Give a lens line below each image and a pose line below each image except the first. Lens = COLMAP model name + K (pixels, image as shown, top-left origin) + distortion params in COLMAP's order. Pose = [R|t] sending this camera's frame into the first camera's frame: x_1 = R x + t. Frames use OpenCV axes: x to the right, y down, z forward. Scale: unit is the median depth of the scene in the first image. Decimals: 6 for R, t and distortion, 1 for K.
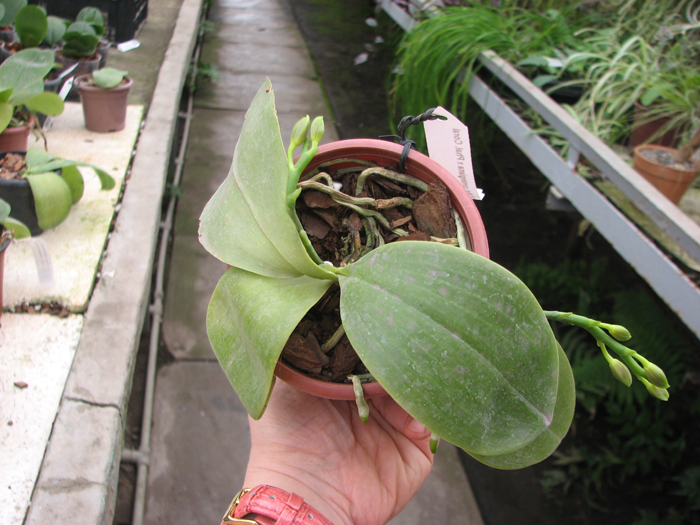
lens RADIAL K [[750.6, 0, 349.9], [0, 750.6, 280.8], [0, 0, 1]] dist [-0.203480, 0.253084]
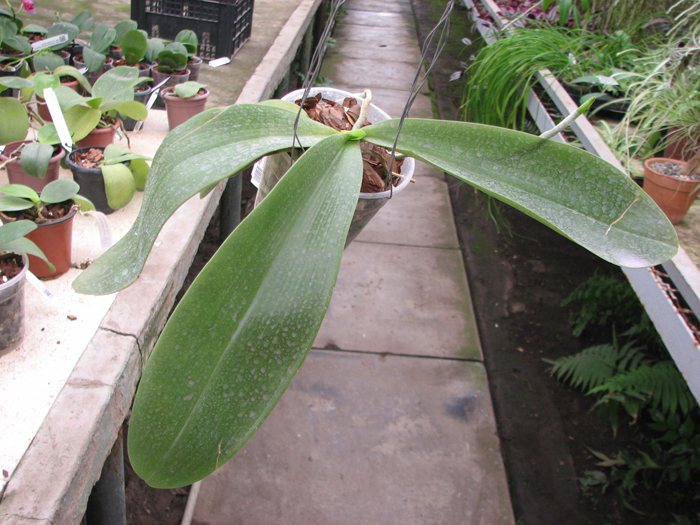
lens RADIAL K [[750.6, 0, 349.9], [0, 750.6, 280.8], [0, 0, 1]] dist [-0.203480, 0.253084]
pose [[0.983700, 0.052061, -0.172114, 0.111852], [-0.055444, 0.998351, -0.014901, 0.027095], [0.171054, 0.024201, 0.984964, -0.097026]]
